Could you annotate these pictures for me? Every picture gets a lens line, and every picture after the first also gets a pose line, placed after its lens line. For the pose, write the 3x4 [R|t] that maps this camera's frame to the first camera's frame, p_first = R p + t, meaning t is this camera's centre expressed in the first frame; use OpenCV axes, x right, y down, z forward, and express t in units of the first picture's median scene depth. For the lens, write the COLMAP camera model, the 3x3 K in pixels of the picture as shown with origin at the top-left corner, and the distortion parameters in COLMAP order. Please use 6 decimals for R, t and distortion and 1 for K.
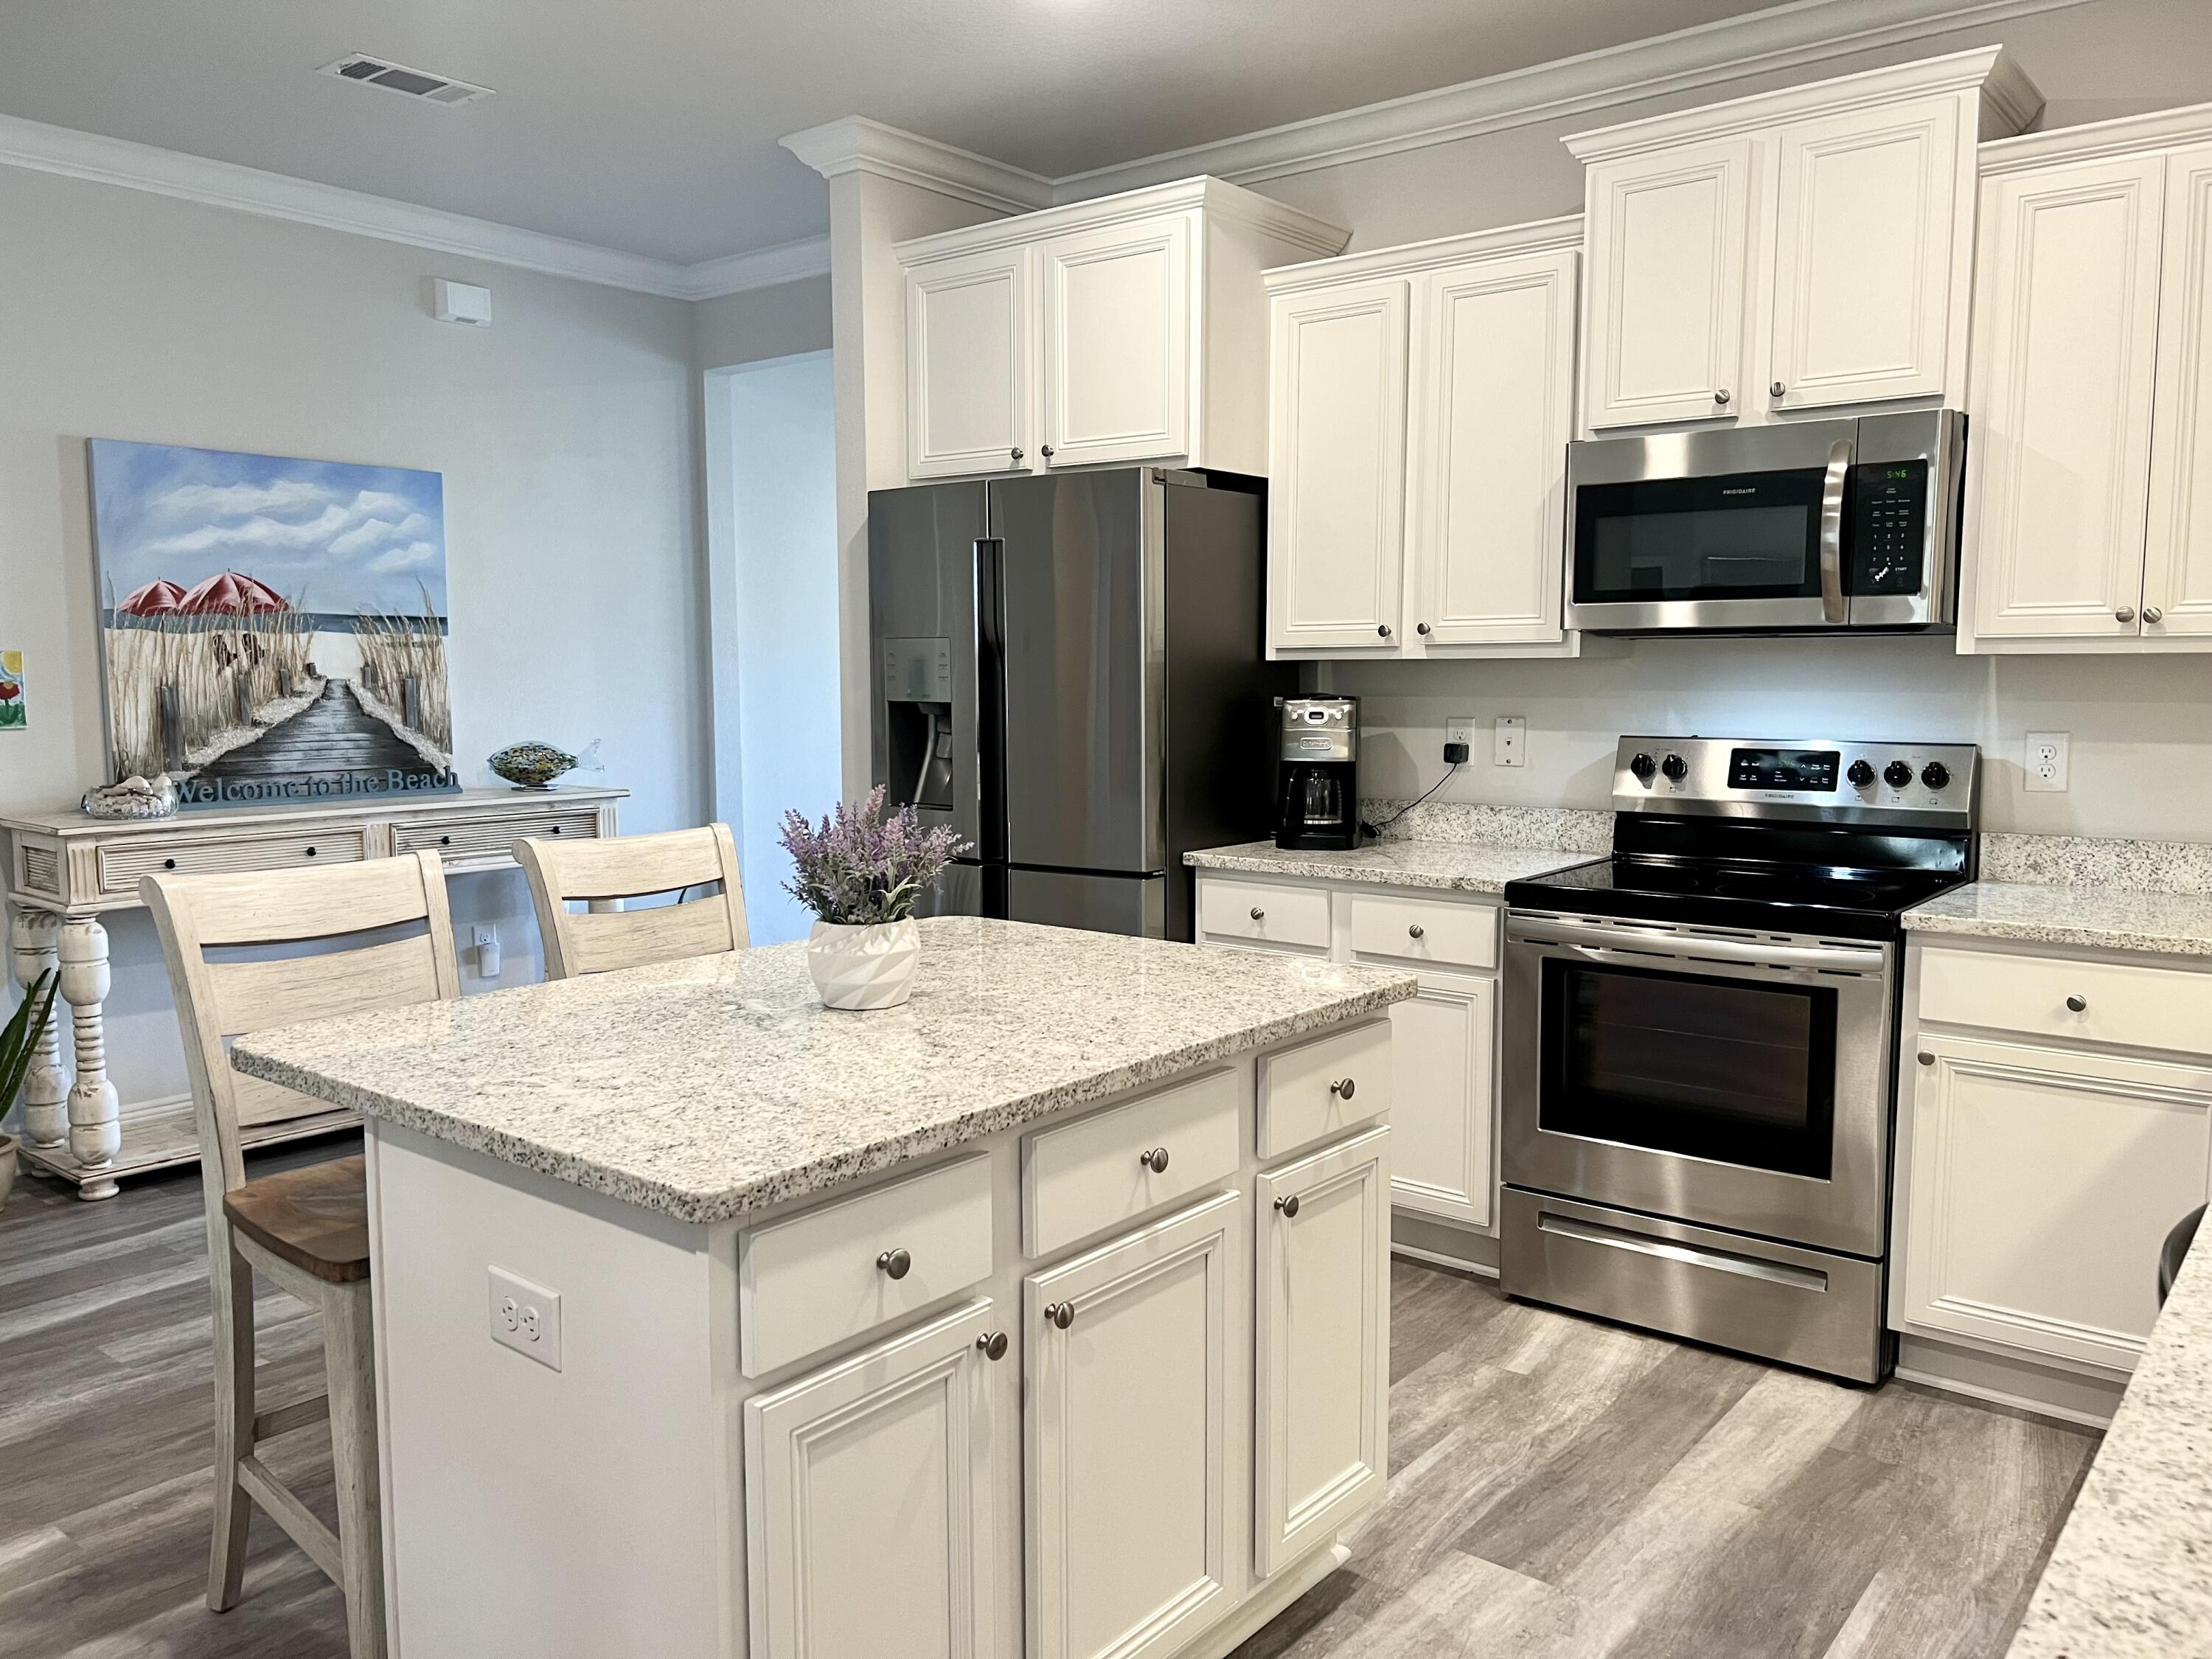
lens RADIAL K [[1670.9, 0, 1103.3], [0, 1670.9, 820.9], [0, 0, 1]] dist [0.064127, -0.060273]
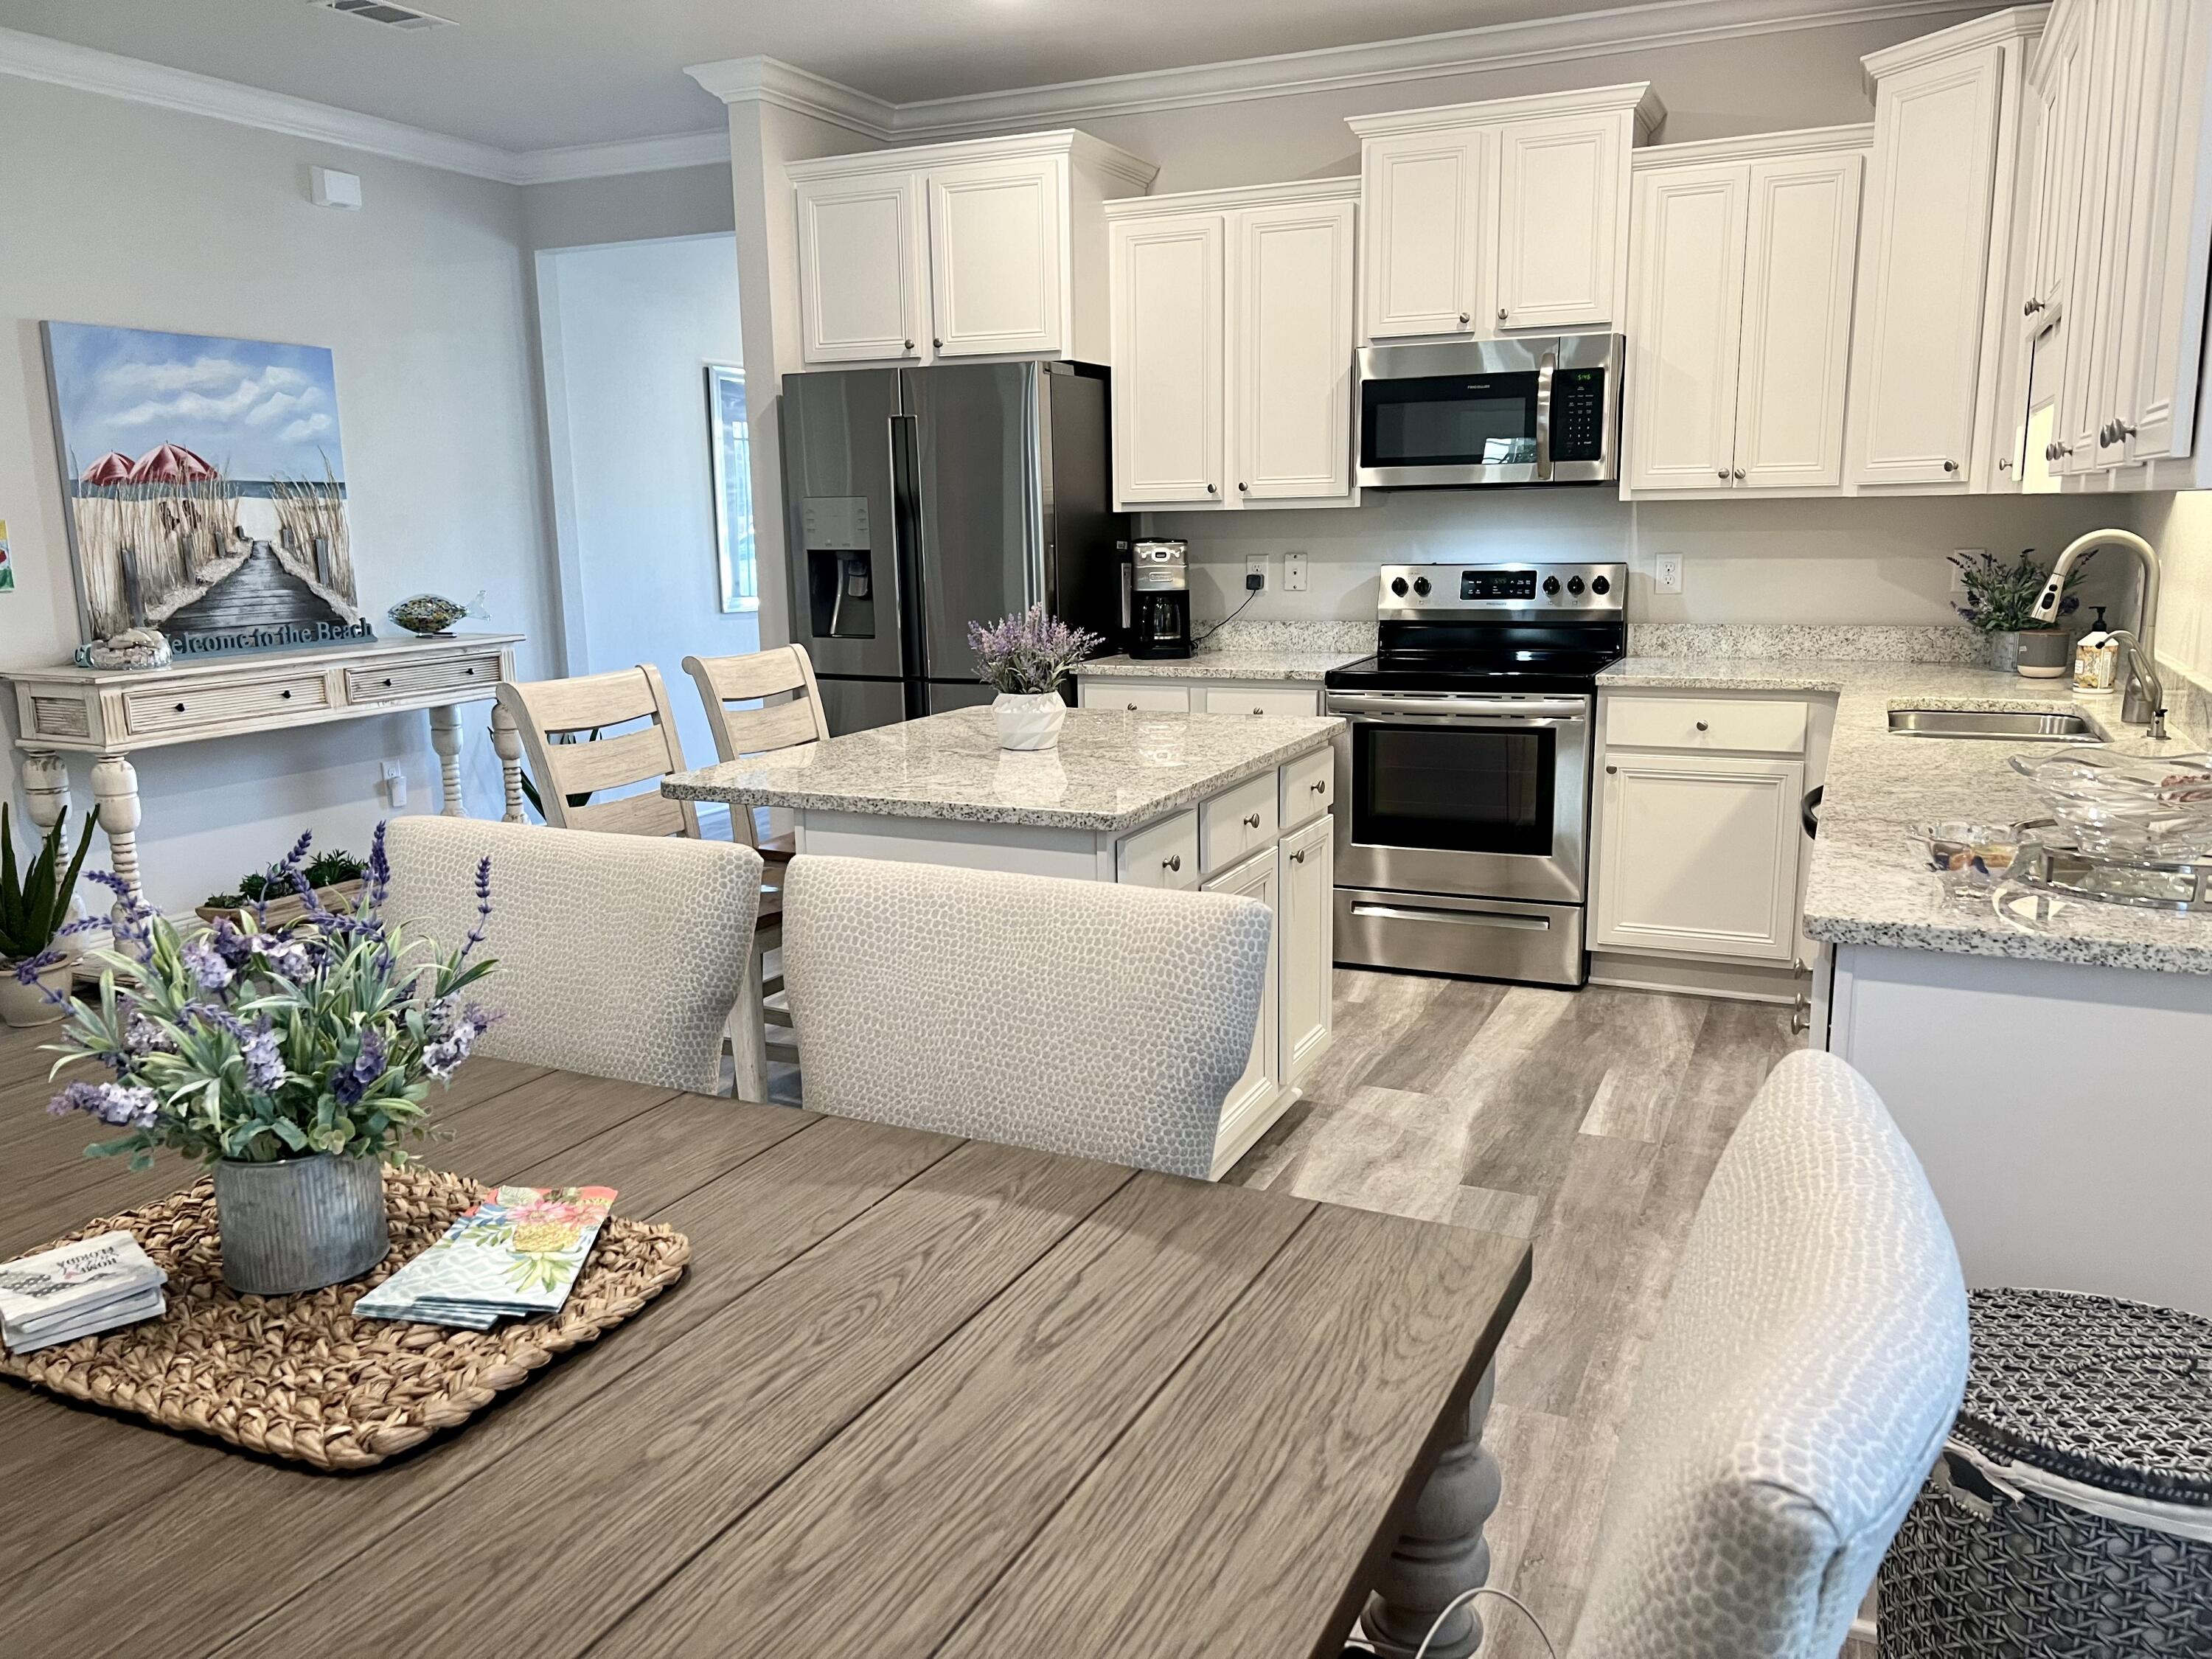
lens RADIAL K [[1670.9, 0, 1096.8], [0, 1670.9, 814.5], [0, 0, 1]] dist [0.064127, -0.060273]
pose [[0.970002, -0.058833, 0.235870, -0.250894], [0.038431, 0.995183, 0.090184, 0.019924], [-0.240039, -0.078414, 0.967591, -0.279062]]
